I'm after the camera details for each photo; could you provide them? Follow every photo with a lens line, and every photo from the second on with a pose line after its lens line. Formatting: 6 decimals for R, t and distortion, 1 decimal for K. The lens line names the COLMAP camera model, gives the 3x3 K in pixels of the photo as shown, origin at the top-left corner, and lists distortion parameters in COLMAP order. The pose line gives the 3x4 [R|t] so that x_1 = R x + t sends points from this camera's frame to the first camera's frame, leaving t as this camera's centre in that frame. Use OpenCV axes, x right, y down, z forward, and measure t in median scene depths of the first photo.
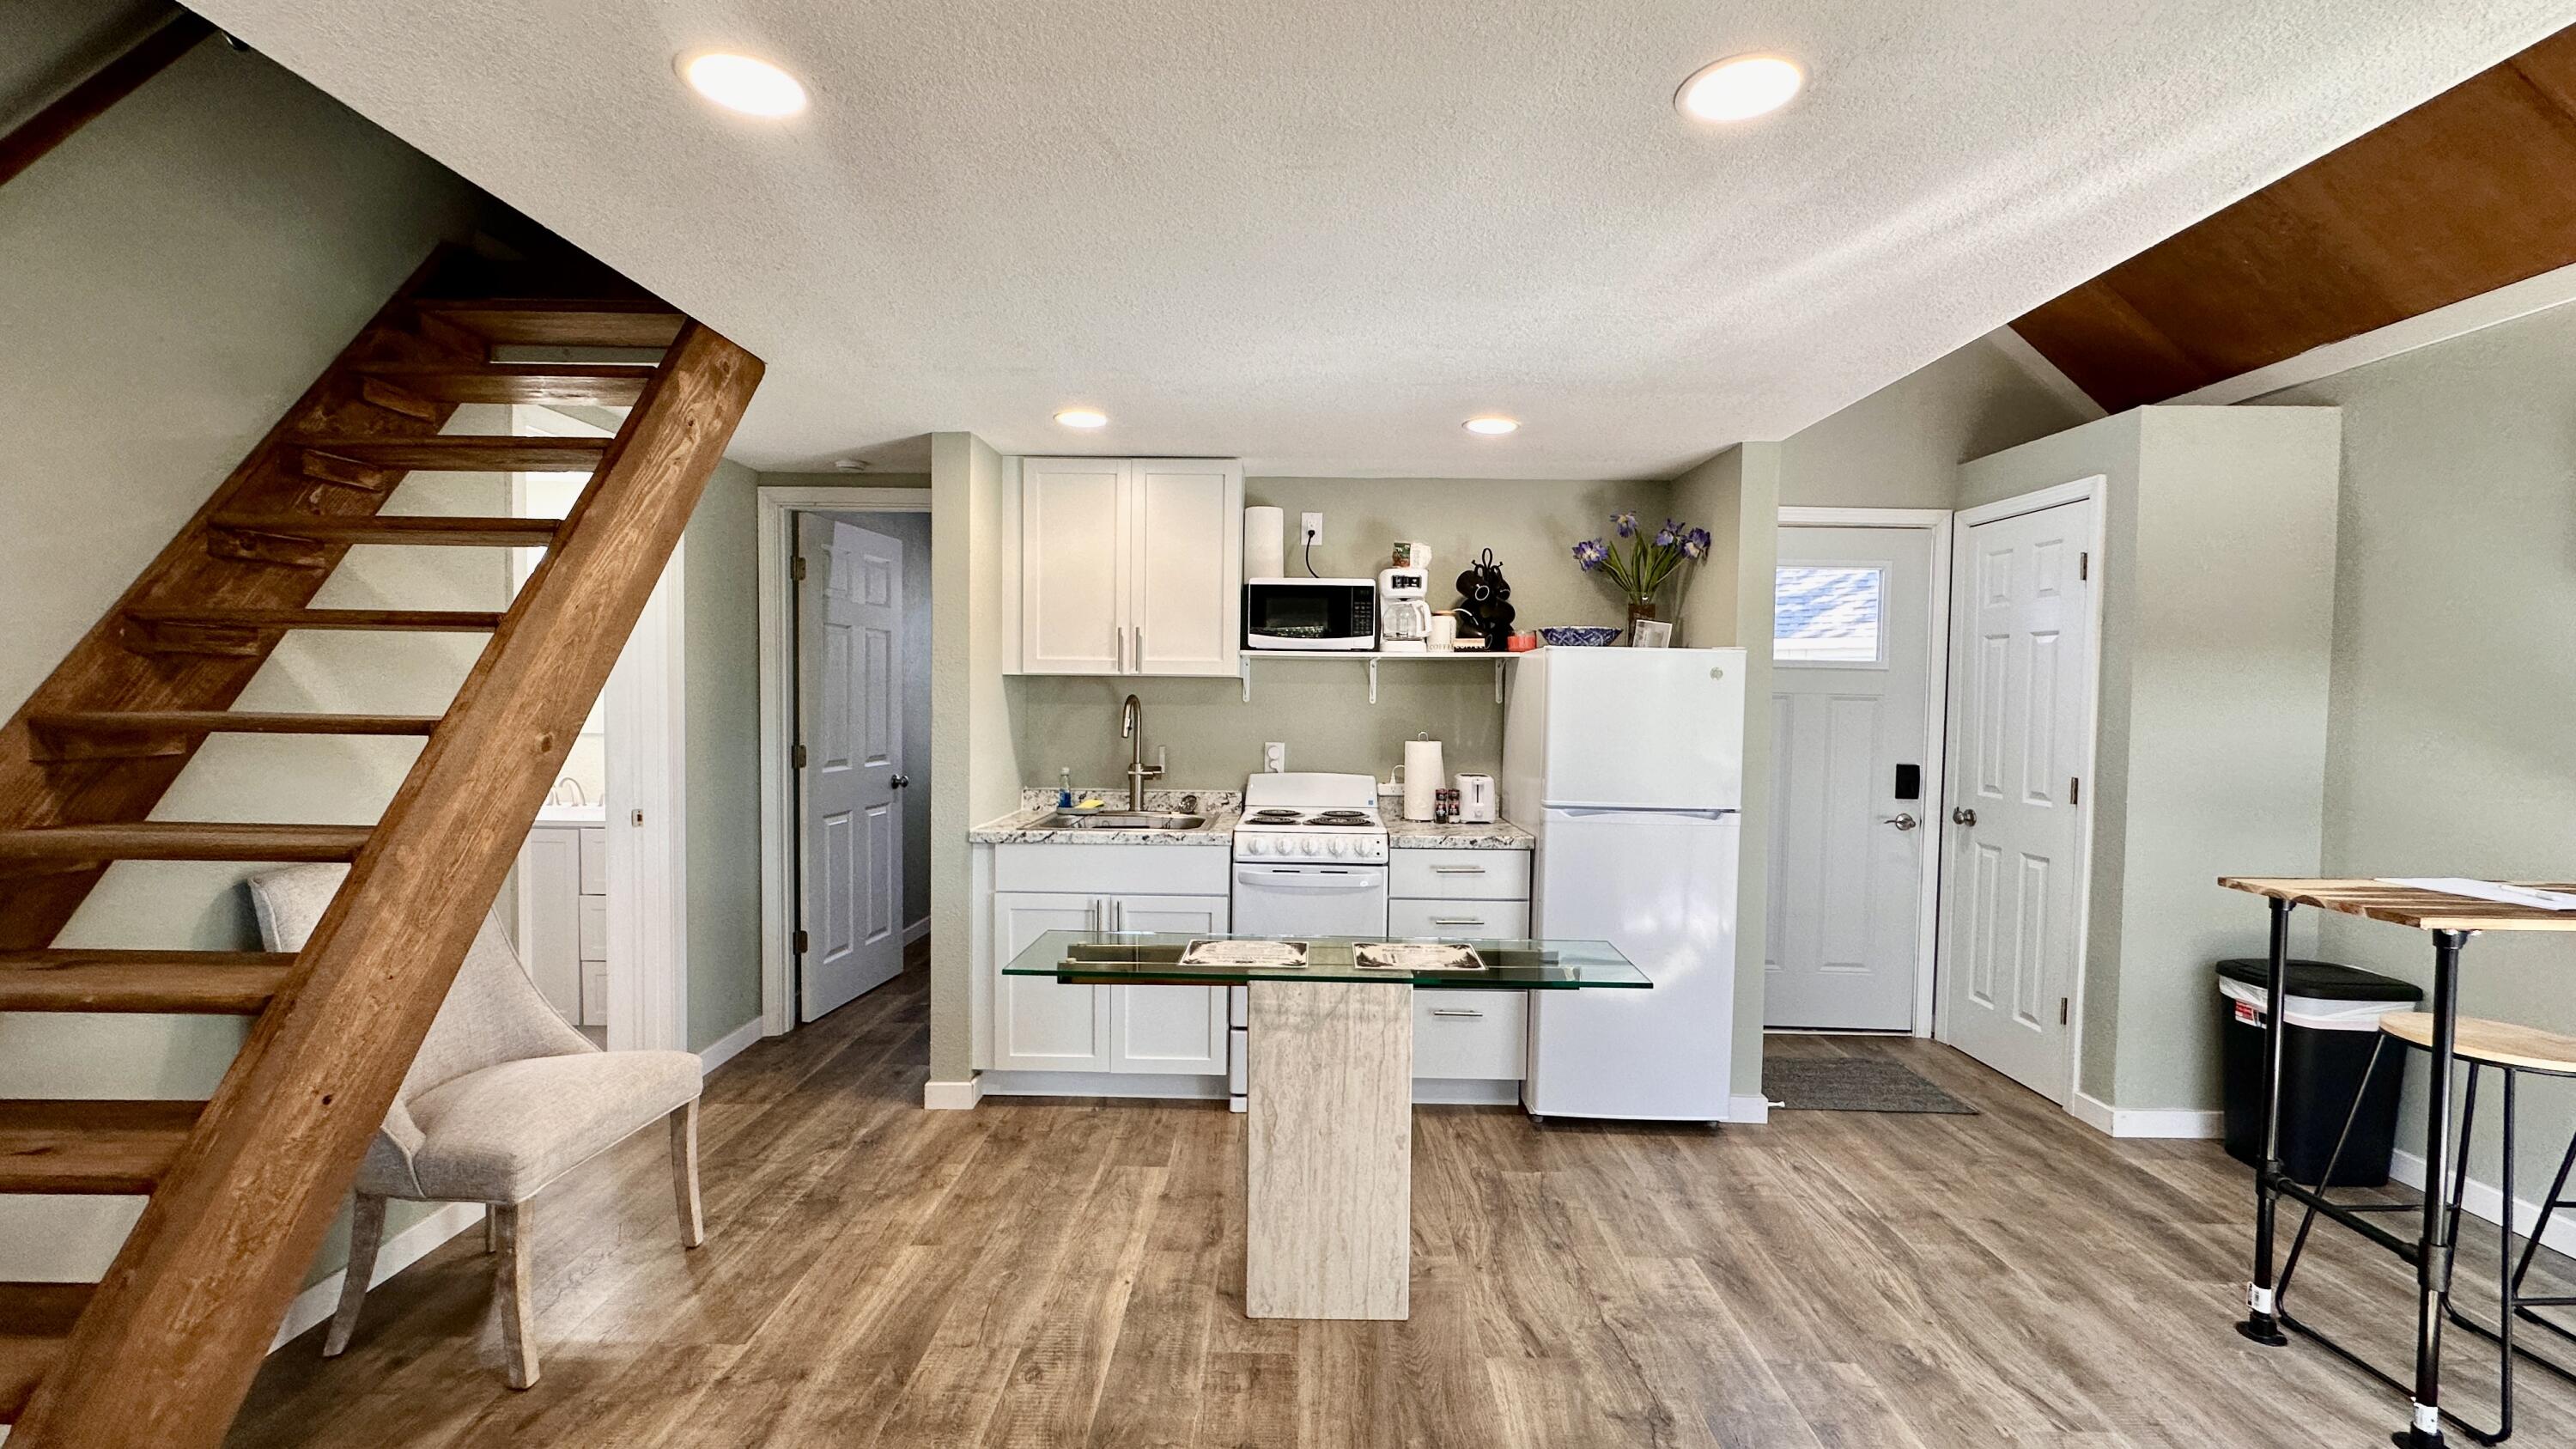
lens RADIAL K [[1027.9, 0, 1290.6], [0, 1027.9, 730.3], [0, 0, 1]] dist [-0.001865, 0.000738]
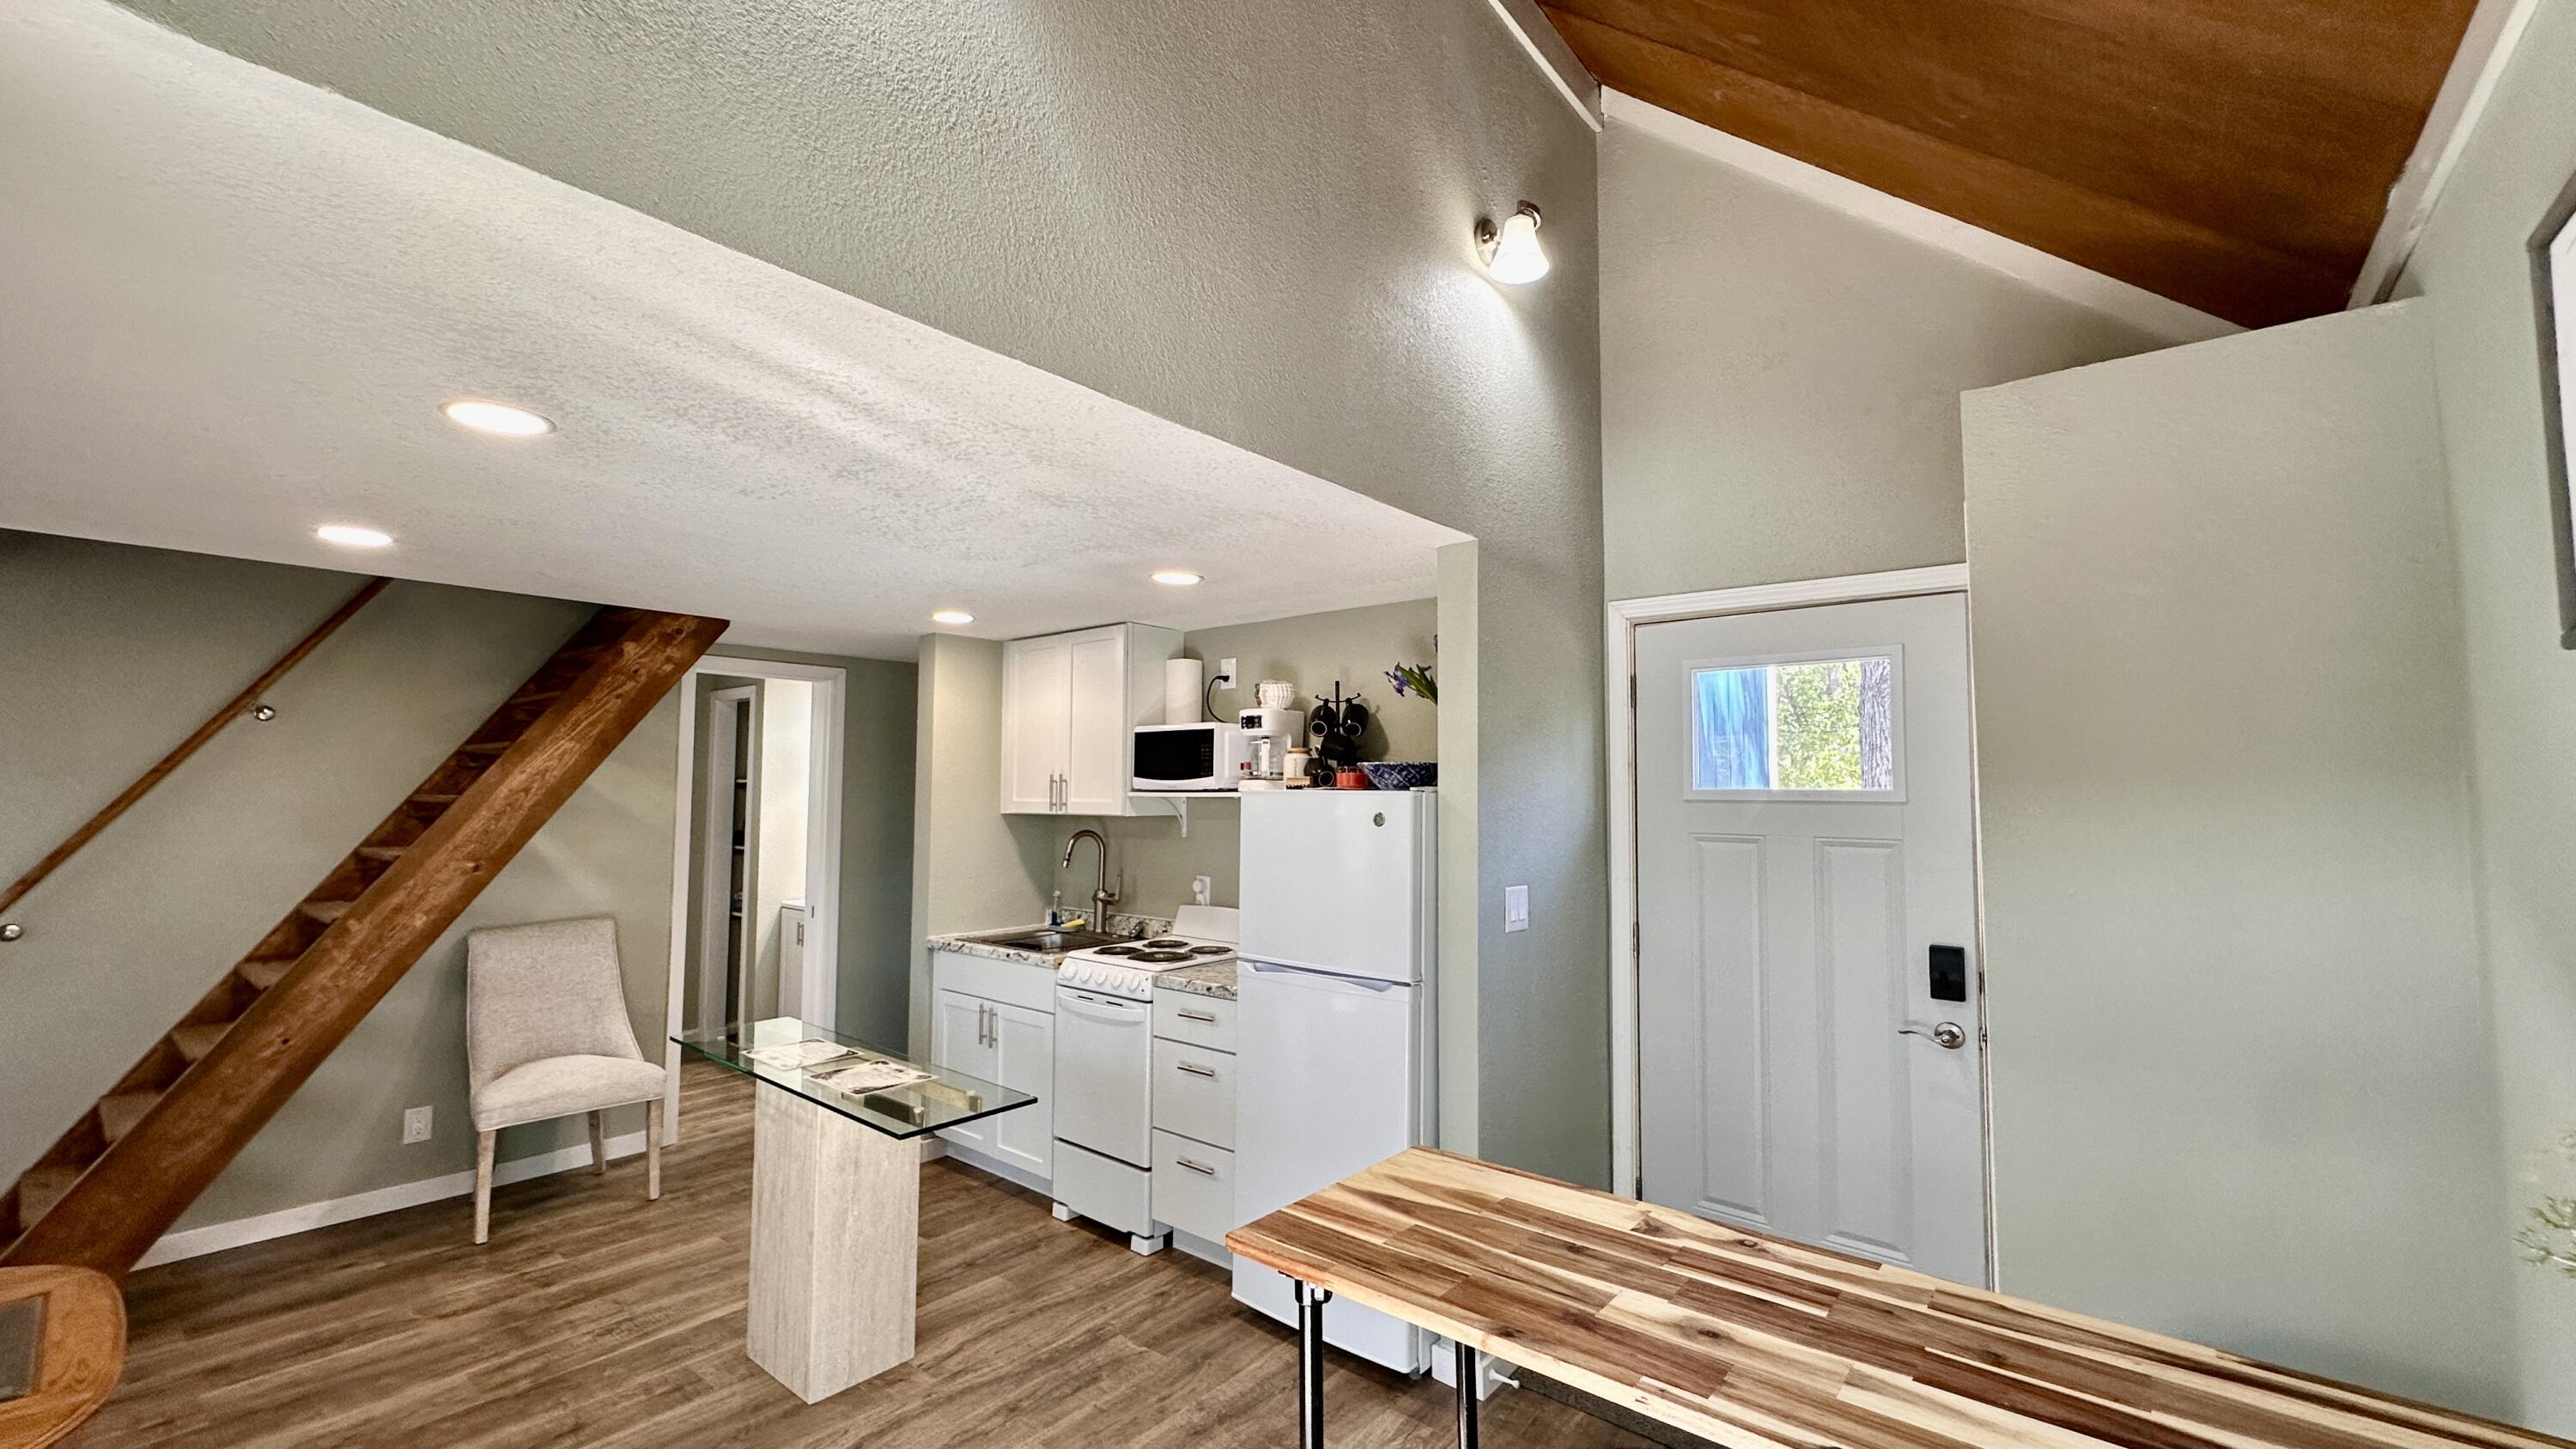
lens RADIAL K [[1027.9, 0, 1290.6], [0, 1027.9, 730.3], [0, 0, 1]] dist [-0.001865, 0.000738]
pose [[0.779681, -0.048661, -0.624284, 0.828582], [-0.017187, 0.994937, -0.099017, -0.039454], [0.625941, 0.087931, 0.774897, 0.256158]]
